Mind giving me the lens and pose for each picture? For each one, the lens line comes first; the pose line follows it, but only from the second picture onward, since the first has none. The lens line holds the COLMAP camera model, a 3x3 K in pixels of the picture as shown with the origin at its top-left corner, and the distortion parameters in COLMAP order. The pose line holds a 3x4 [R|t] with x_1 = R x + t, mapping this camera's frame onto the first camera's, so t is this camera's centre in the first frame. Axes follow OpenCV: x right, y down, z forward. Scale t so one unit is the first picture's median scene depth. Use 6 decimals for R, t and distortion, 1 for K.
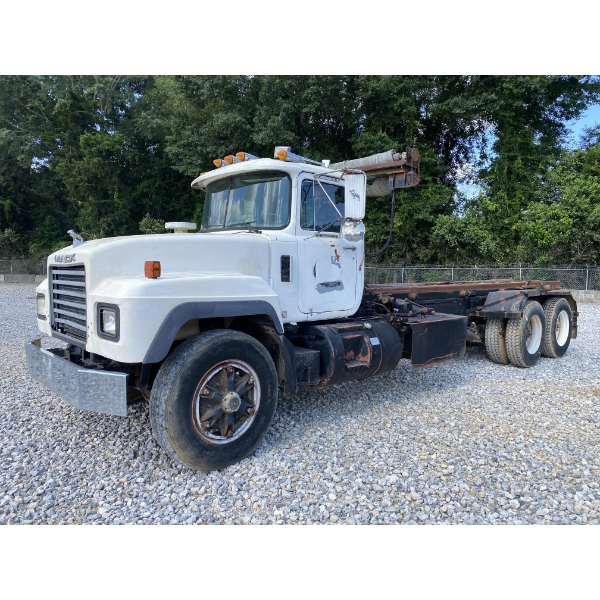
lens RADIAL K [[454.1, 0, 301.2], [0, 454.1, 301.1], [0, 0, 1]] dist [0.004477, 0.003582]
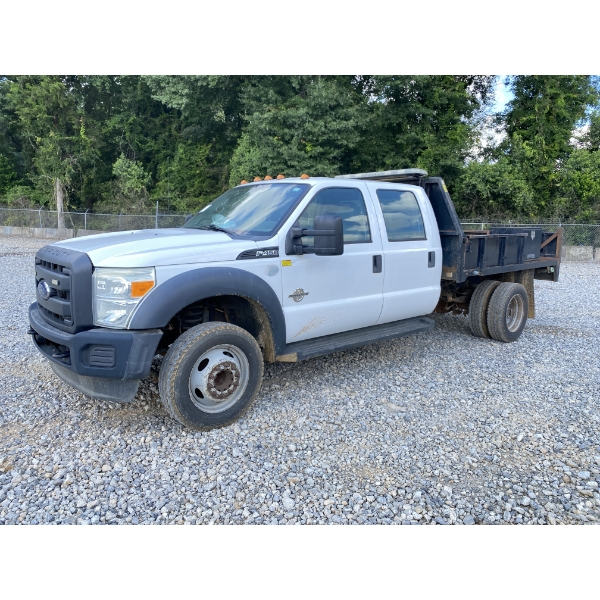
lens RADIAL K [[454.1, 0, 298.8], [0, 454.1, 295.7], [0, 0, 1]] dist [0.004477, 0.003582]
pose [[0.997529, -0.000179, 0.070254, -0.070599], [-0.006179, 0.995897, 0.090281, -0.007822], [-0.069982, -0.090492, 0.993435, 0.112422]]
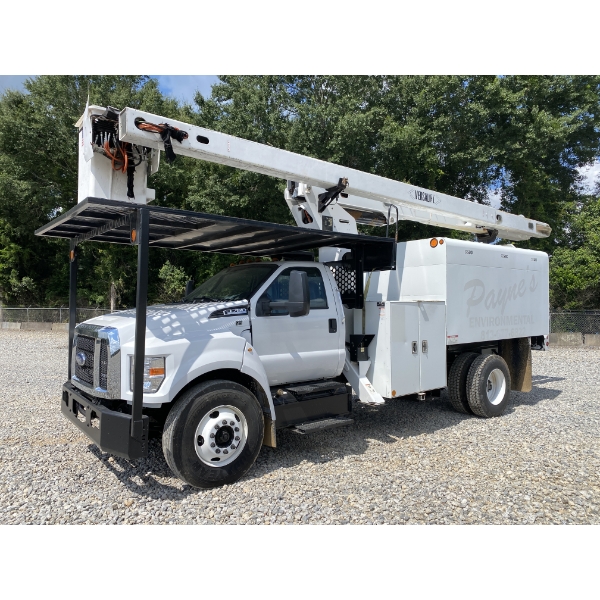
lens RADIAL K [[454.1, 0, 294.9], [0, 454.1, 309.0], [0, 0, 1]] dist [0.004477, 0.003582]
pose [[0.999964, -0.008022, -0.002829, -0.055860], [0.007783, 0.997053, -0.076323, -0.008398], [0.003433, 0.076298, 0.997079, 0.007164]]
